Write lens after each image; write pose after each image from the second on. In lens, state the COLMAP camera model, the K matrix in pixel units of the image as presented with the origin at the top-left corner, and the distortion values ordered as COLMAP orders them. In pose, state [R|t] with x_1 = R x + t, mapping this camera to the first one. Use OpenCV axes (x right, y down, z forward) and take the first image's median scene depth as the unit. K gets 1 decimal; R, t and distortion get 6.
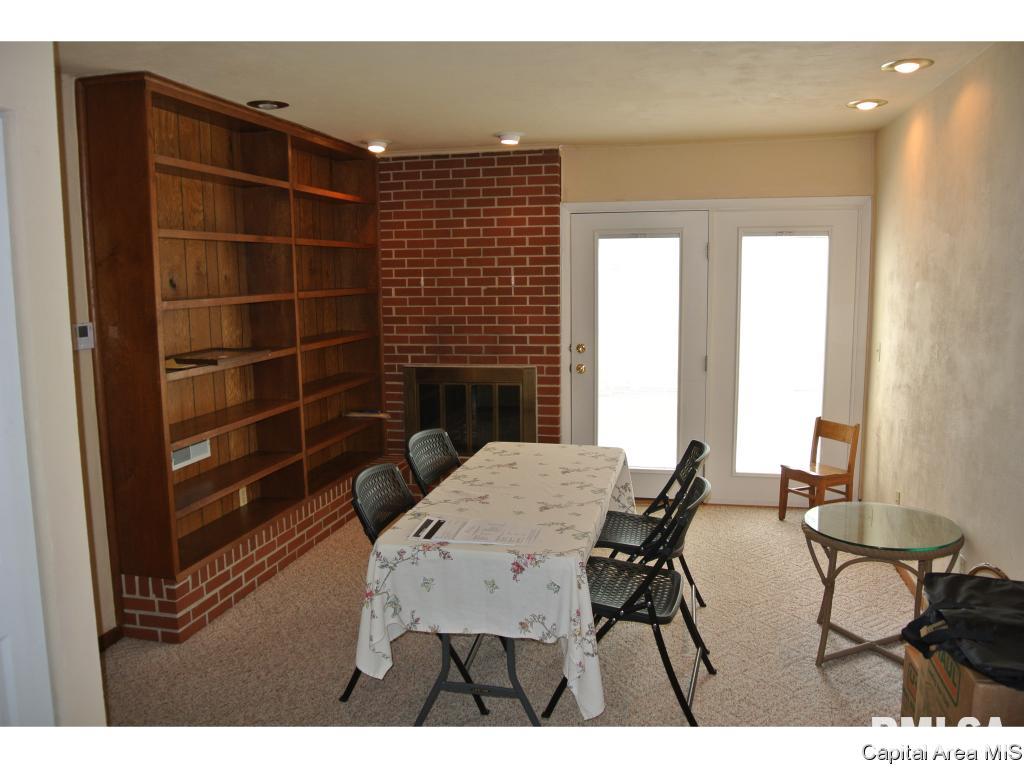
lens RADIAL K [[781.3, 0, 511.9], [0, 781.3, 383.6], [0, 0, 1]] dist [-0.073566, 0.001191]
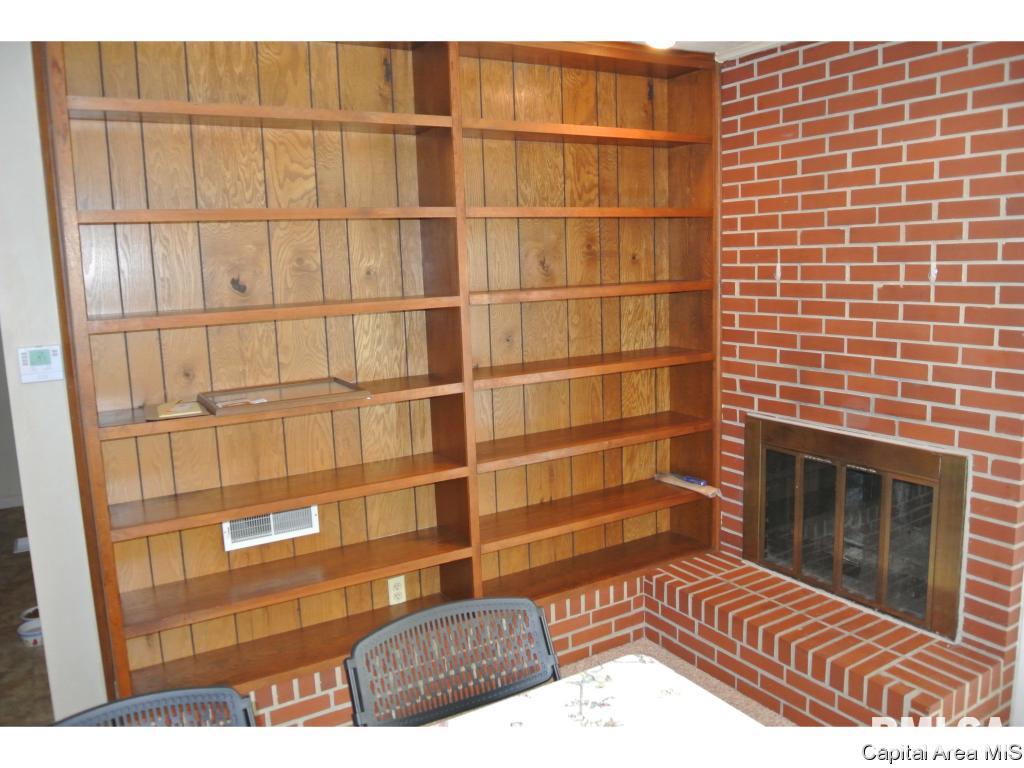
lens RADIAL K [[781.3, 0, 512.7], [0, 781.3, 381.3], [0, 0, 1]] dist [-0.073566, 0.001191]
pose [[0.695091, 0.098697, -0.712115, 0.161279], [-0.074922, 0.995083, 0.064785, -0.074895], [0.715007, 0.008322, 0.699067, 0.479347]]
